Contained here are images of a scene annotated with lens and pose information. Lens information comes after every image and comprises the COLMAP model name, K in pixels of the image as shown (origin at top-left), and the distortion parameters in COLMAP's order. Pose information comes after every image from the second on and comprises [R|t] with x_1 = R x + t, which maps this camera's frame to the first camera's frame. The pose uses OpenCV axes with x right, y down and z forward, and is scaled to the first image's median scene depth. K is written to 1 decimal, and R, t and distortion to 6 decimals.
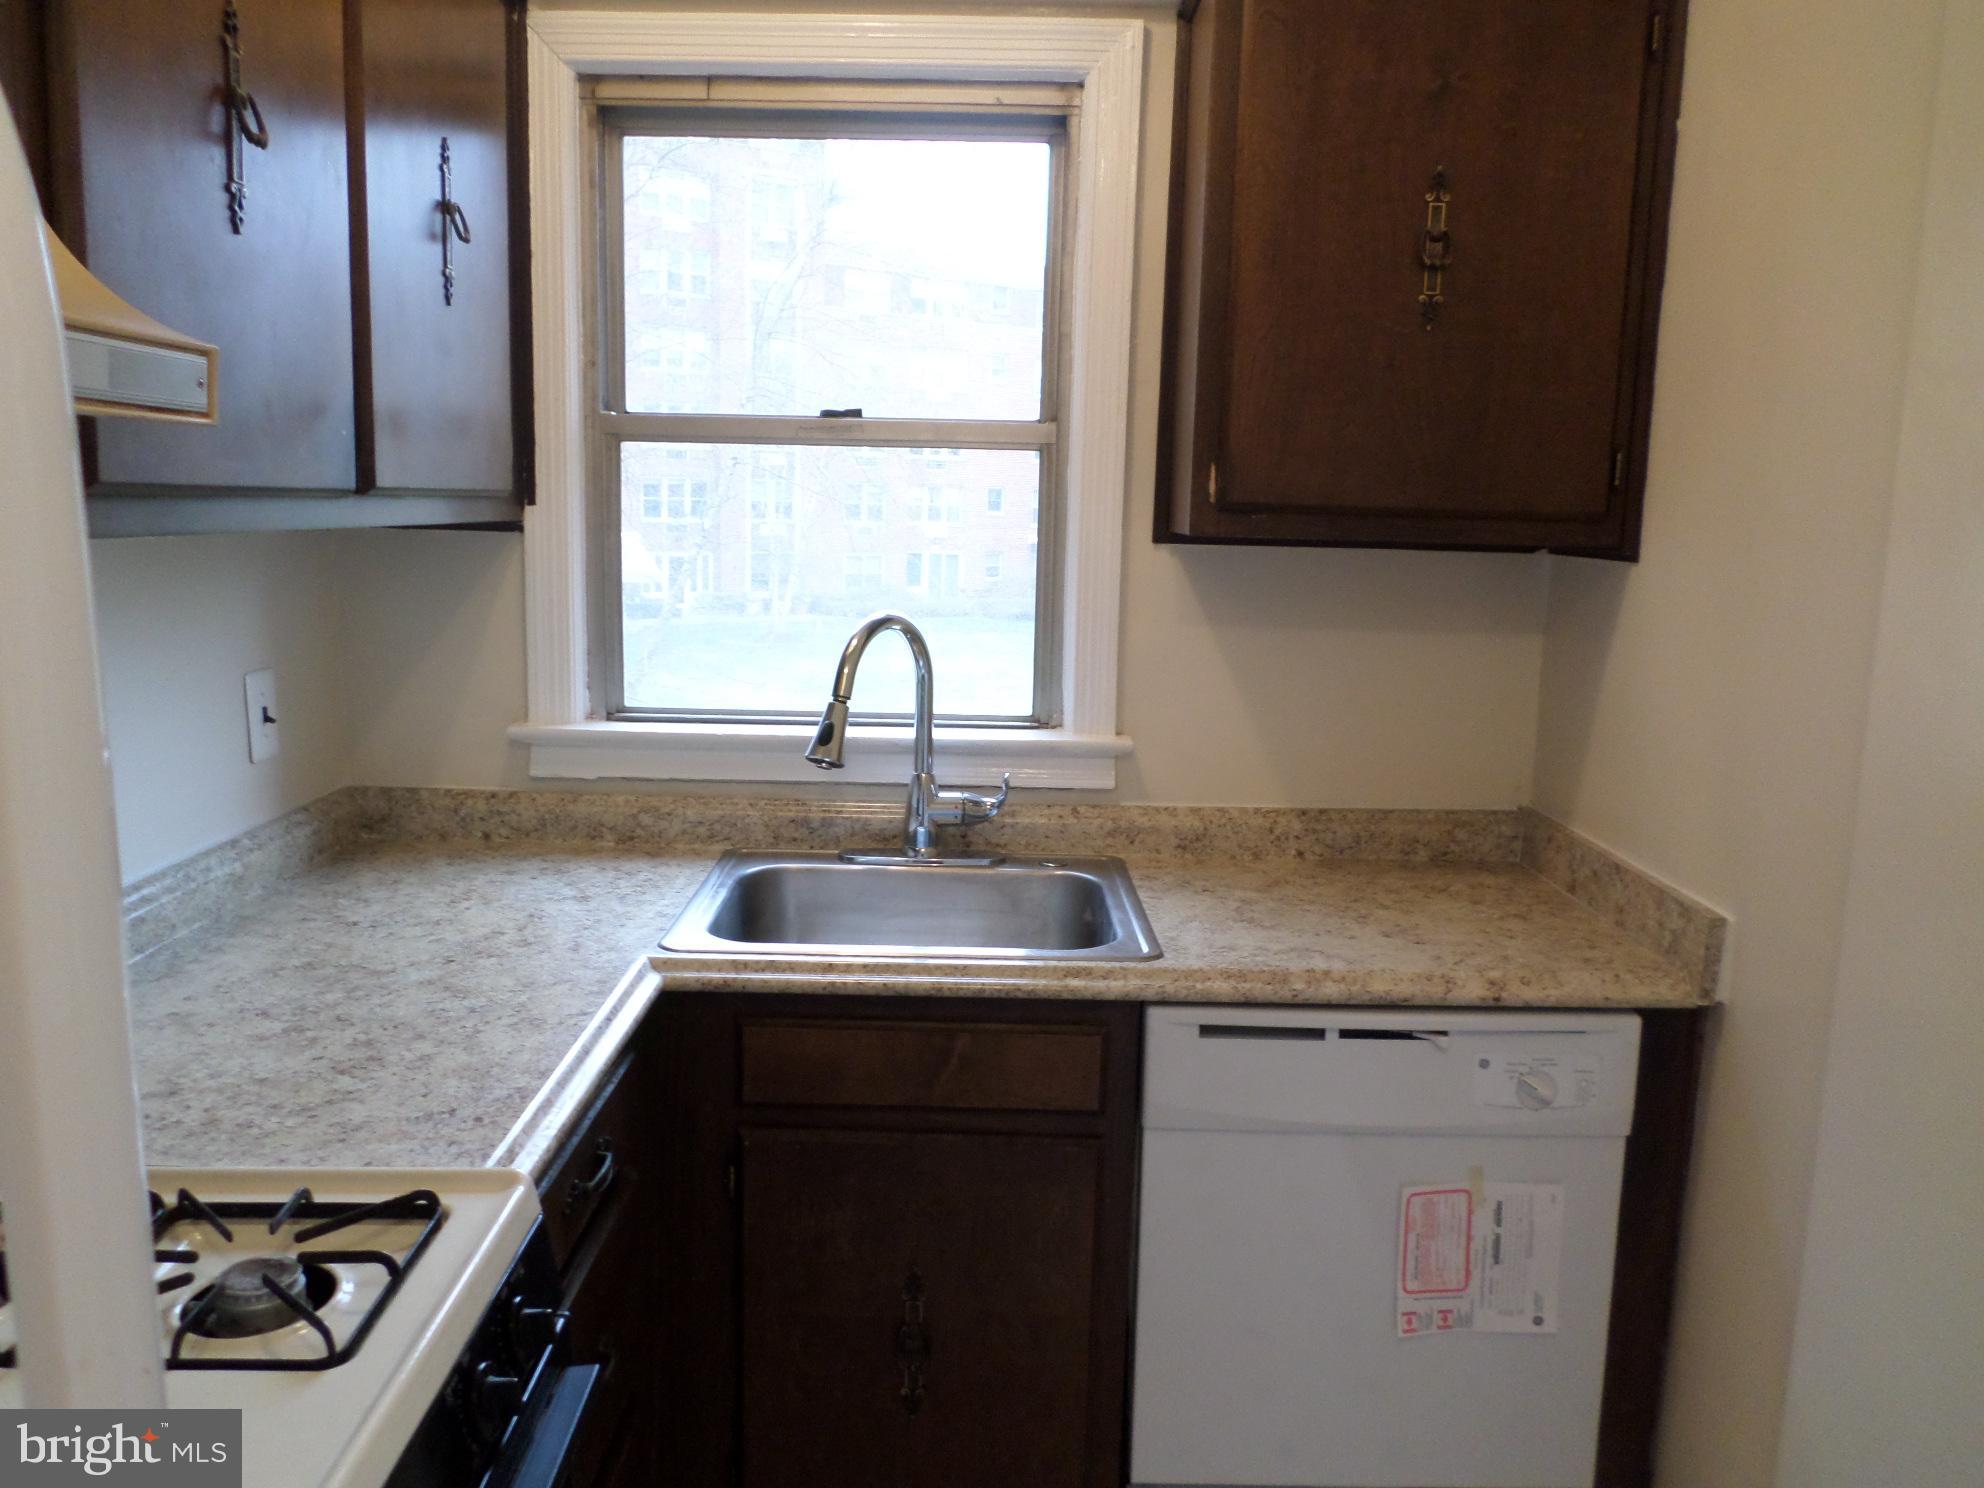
lens RADIAL K [[1490.4, 0, 994.8], [0, 1490.4, 745.8], [0, 0, 1]] dist [-0.012424, -0.005722]
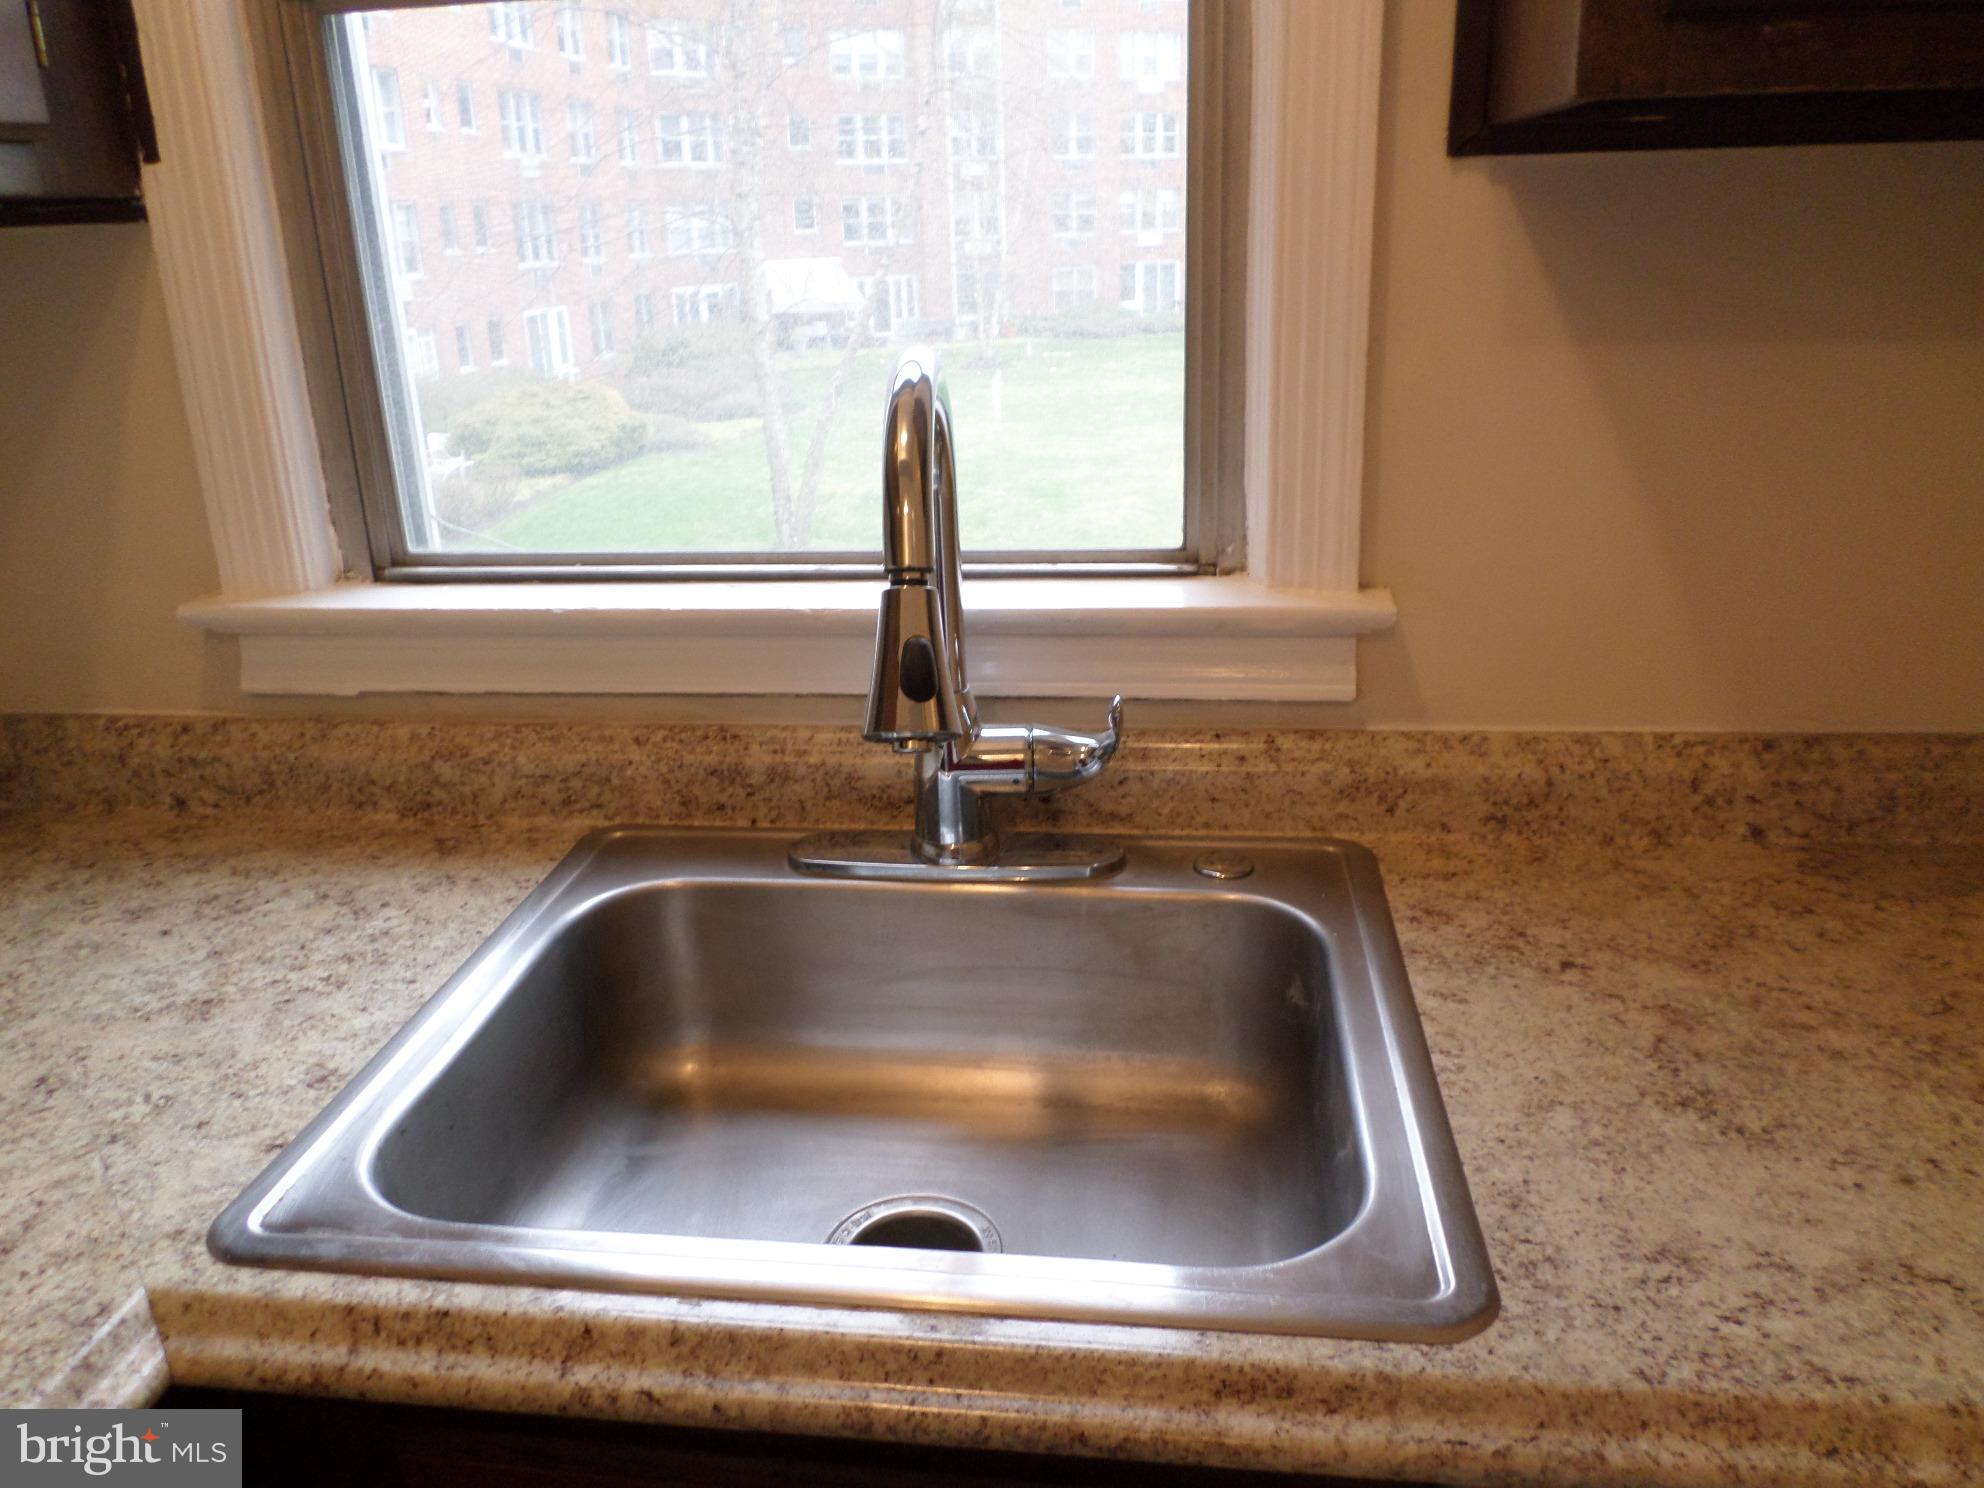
lens RADIAL K [[1490.4, 0, 987.0], [0, 1490.4, 739.8], [0, 0, 1]] dist [-0.012424, -0.005722]
pose [[0.988017, -0.008671, -0.154101, 0.037213], [0.036003, 0.983824, 0.175480, -0.047637], [0.150087, -0.178925, 0.972347, 0.514845]]
